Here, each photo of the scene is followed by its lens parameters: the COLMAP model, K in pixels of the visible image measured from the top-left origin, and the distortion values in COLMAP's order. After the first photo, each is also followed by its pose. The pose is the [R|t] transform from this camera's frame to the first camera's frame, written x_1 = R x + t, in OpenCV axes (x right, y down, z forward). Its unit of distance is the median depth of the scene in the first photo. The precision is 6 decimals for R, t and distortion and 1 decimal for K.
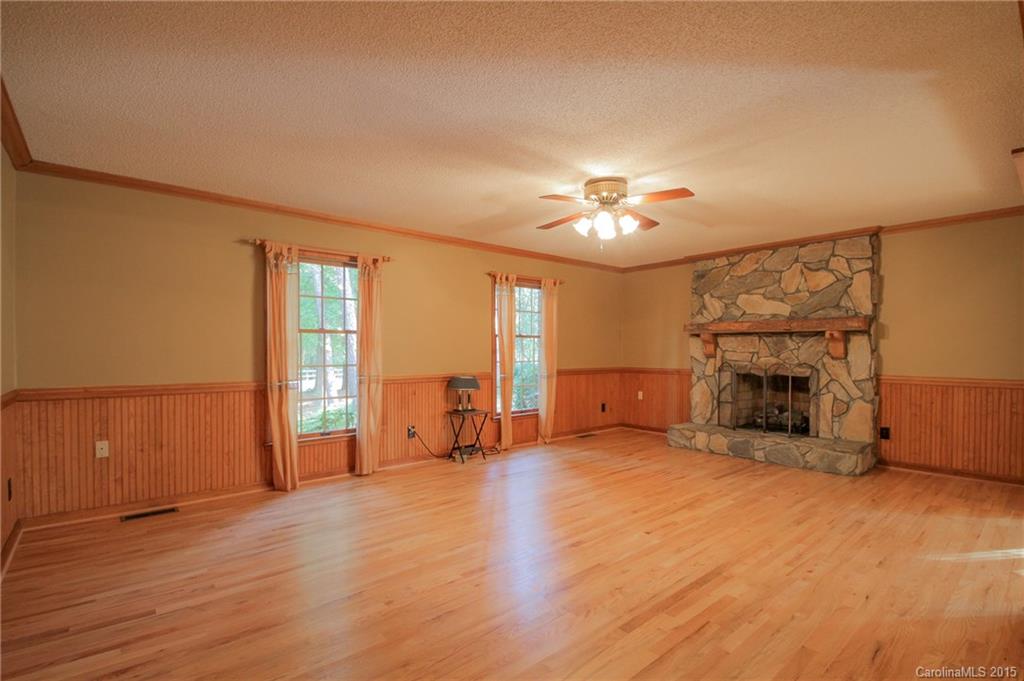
lens RADIAL K [[486.1, 0, 531.0], [0, 486.1, 360.7], [0, 0, 1]] dist [-0.004026, -0.006314]
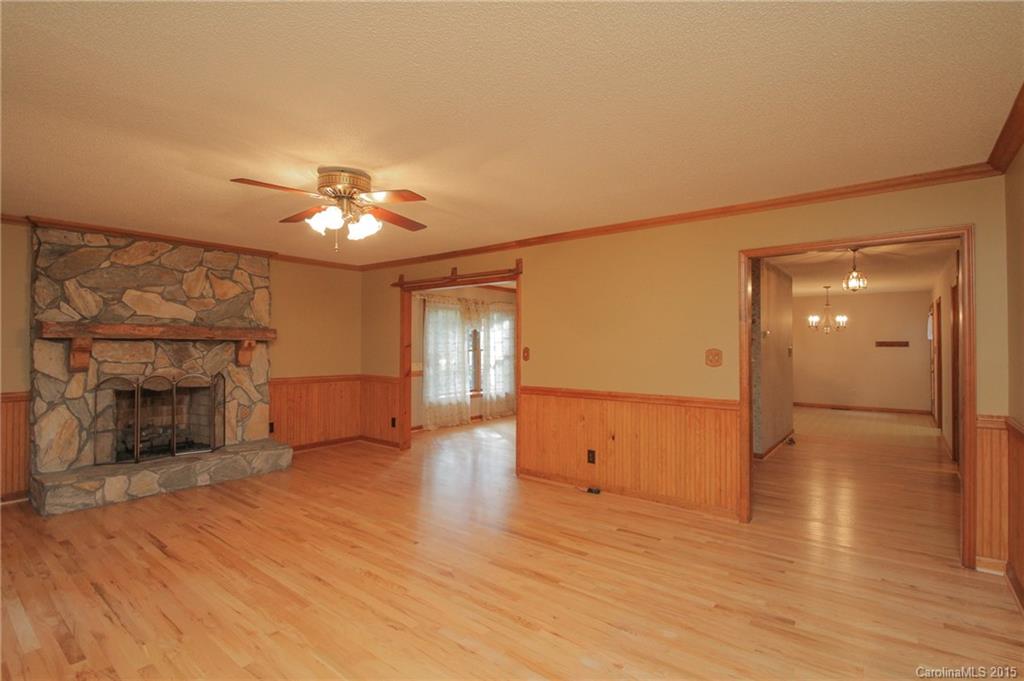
lens RADIAL K [[486.1, 0, 514.1], [0, 486.1, 339.7], [0, 0, 1]] dist [-0.004026, -0.006314]
pose [[-0.191030, 0.008705, 0.981546, -0.491170], [0.016980, 0.999840, -0.005563, -0.043577], [-0.981437, 0.015604, -0.191148, 0.583838]]
